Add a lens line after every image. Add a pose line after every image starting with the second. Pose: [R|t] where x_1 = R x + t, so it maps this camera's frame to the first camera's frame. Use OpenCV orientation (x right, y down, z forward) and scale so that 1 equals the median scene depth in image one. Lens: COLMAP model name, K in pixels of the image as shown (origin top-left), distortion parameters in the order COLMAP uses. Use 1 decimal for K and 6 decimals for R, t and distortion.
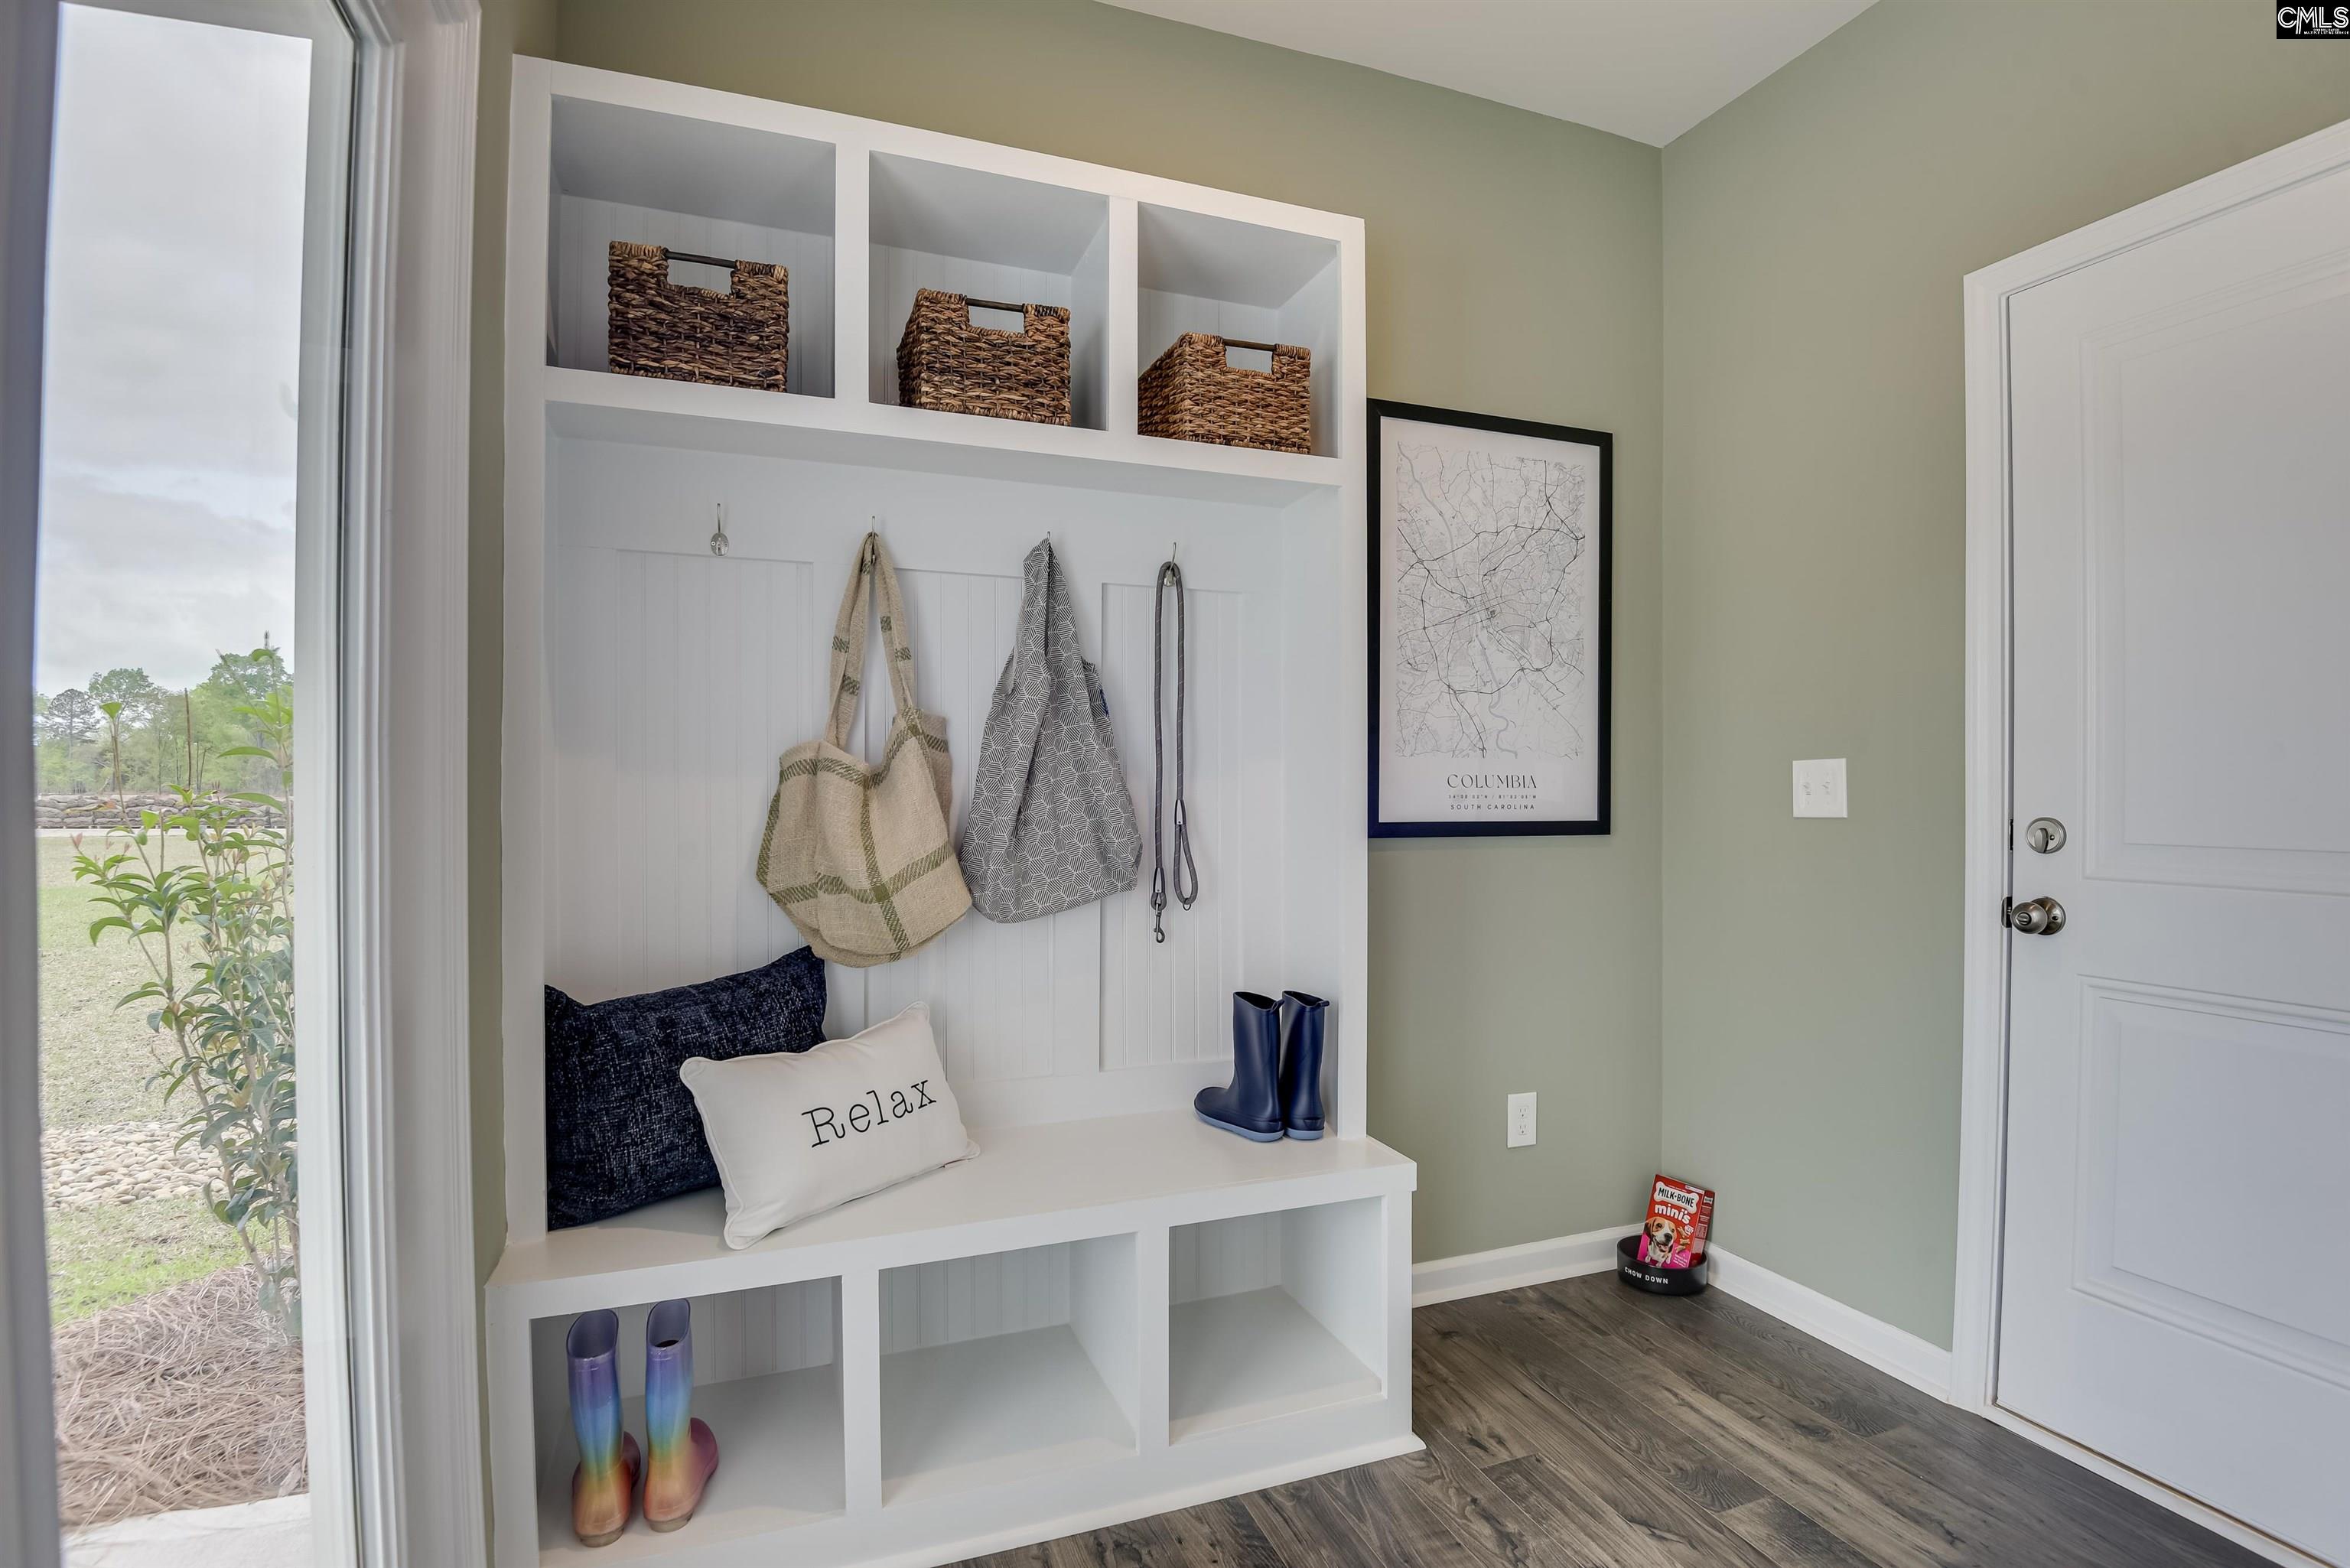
lens RADIAL K [[1053.4, 0, 1180.0], [0, 1053.4, 794.4], [0, 0, 1]] dist [-0.000207, -0.025261]
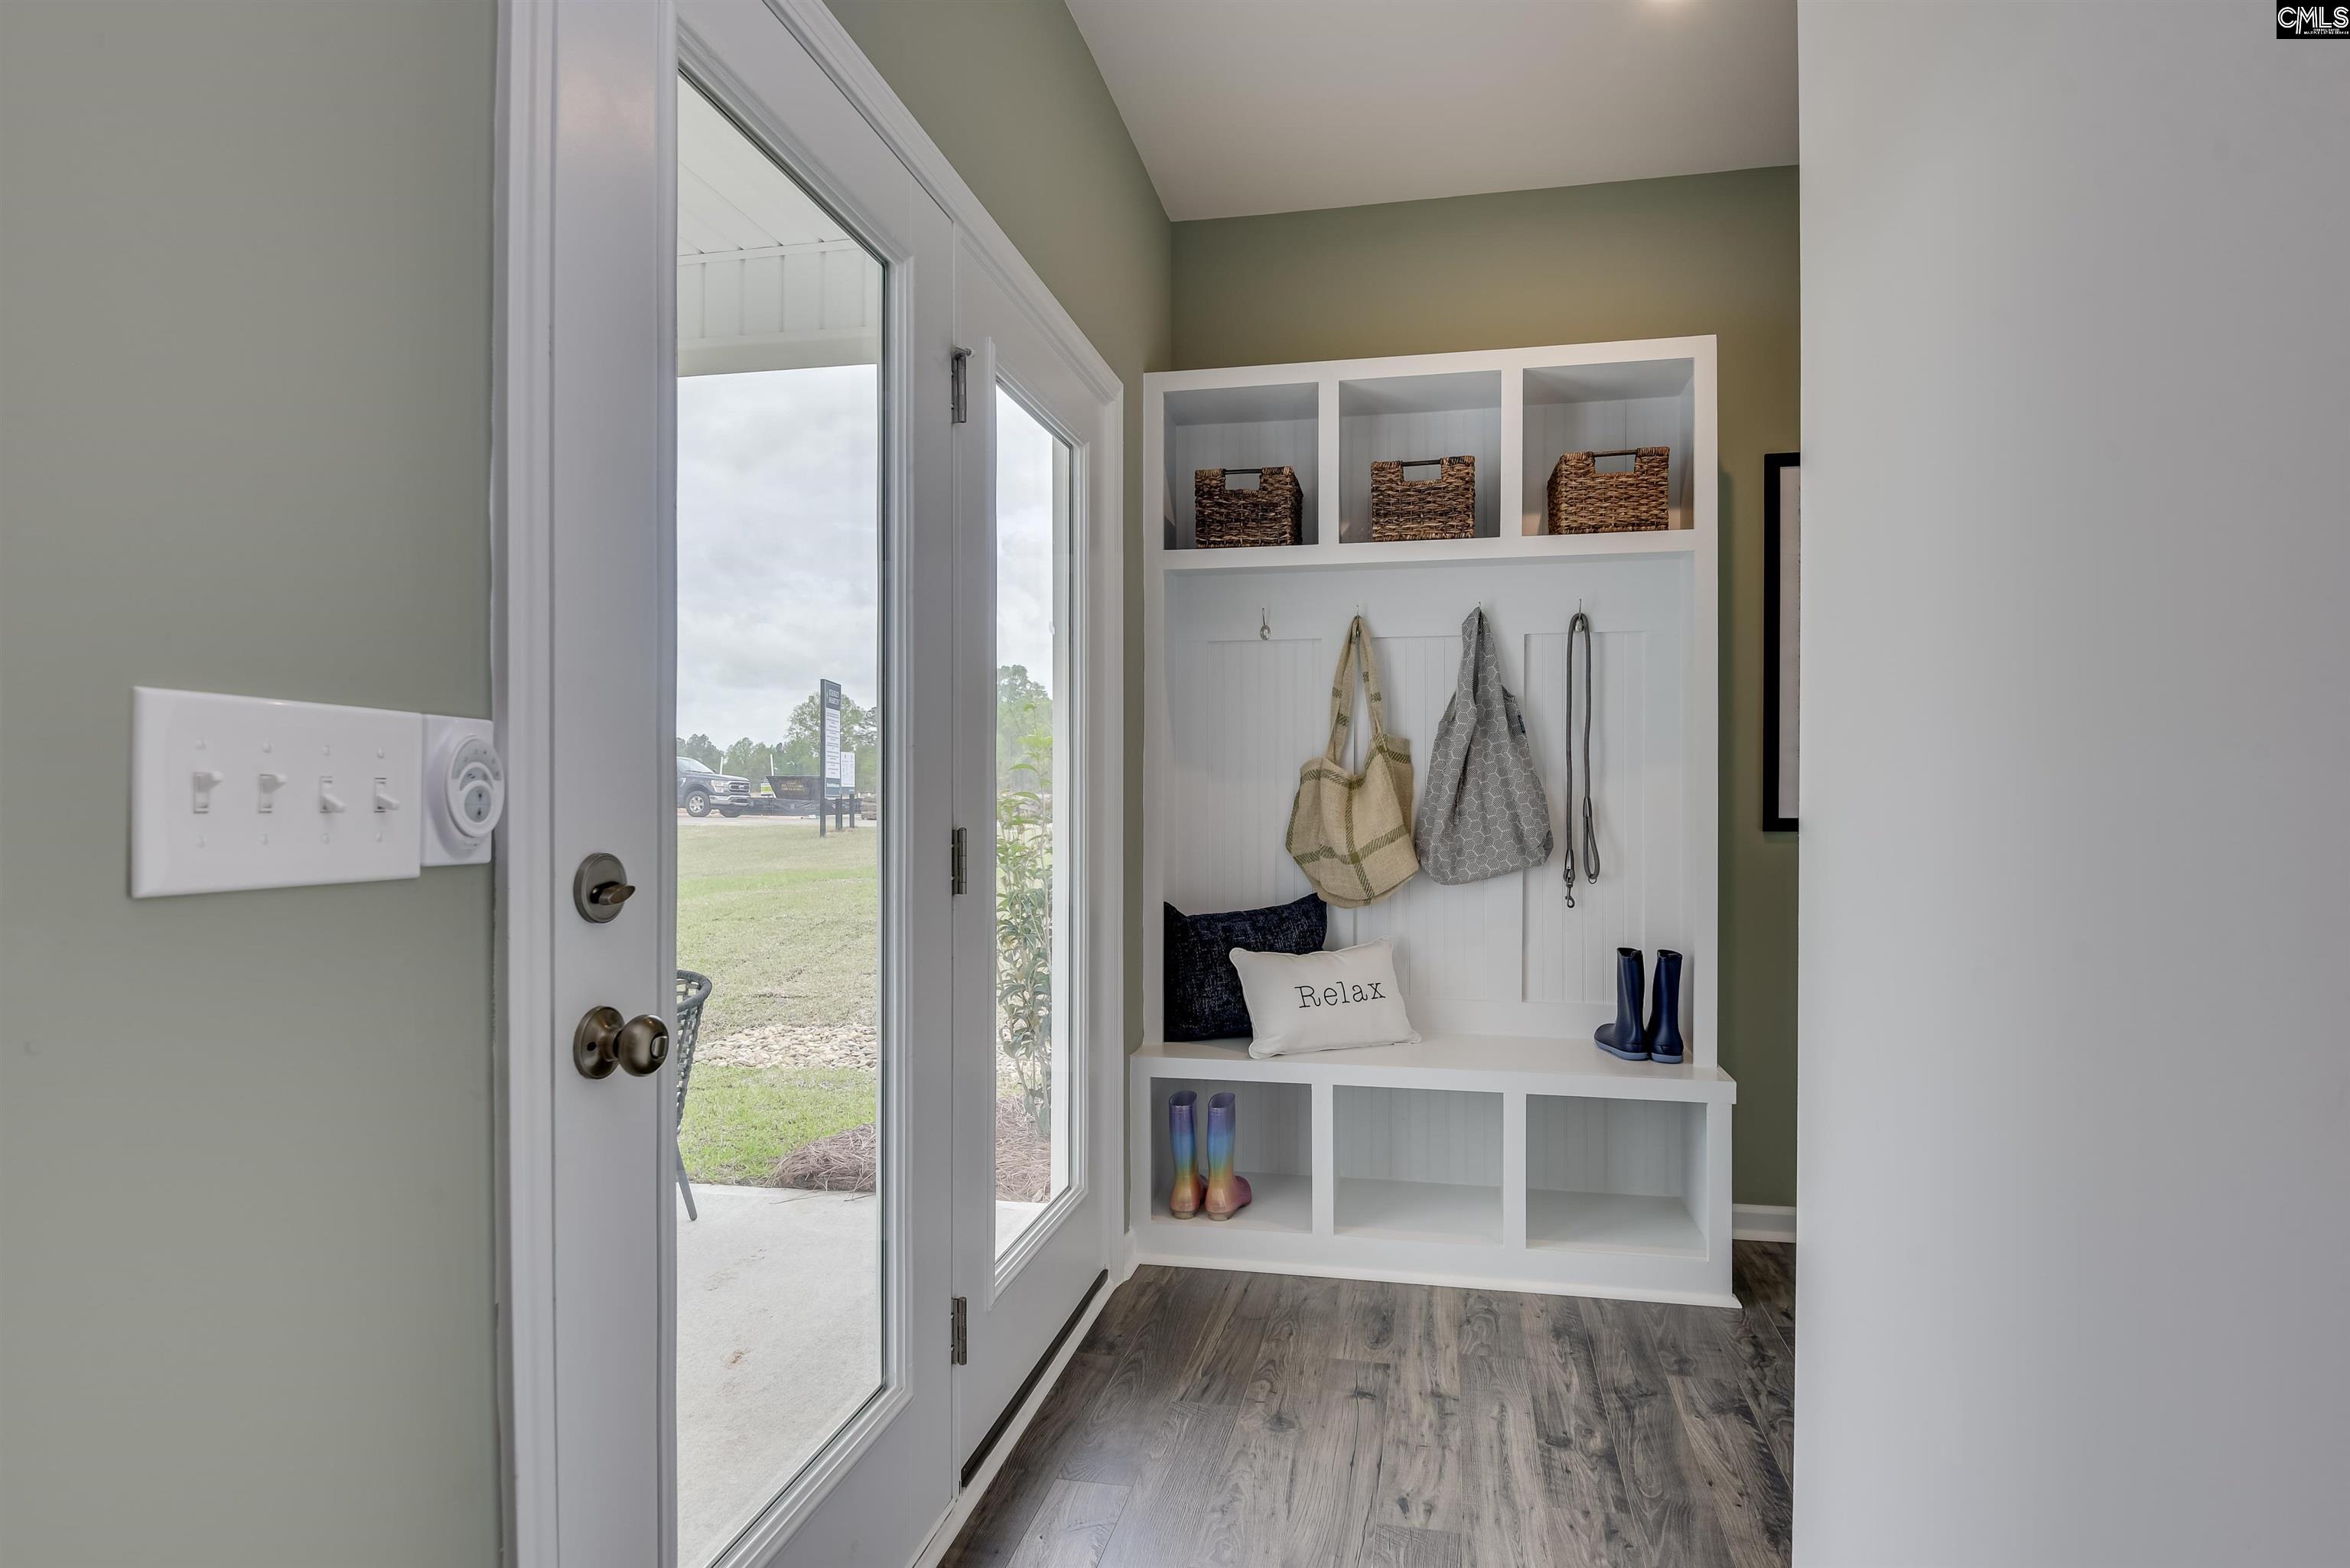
lens RADIAL K [[1241.1, 0, 1172.1], [0, 1241.1, 797.4], [0, 0, 1]] dist [-0.041600, -0.000379]
pose [[0.827878, 0.004478, -0.560890, 0.482115], [-0.001845, 0.999984, 0.005260, -0.002287], [0.560905, -0.003320, 0.827874, -0.602805]]
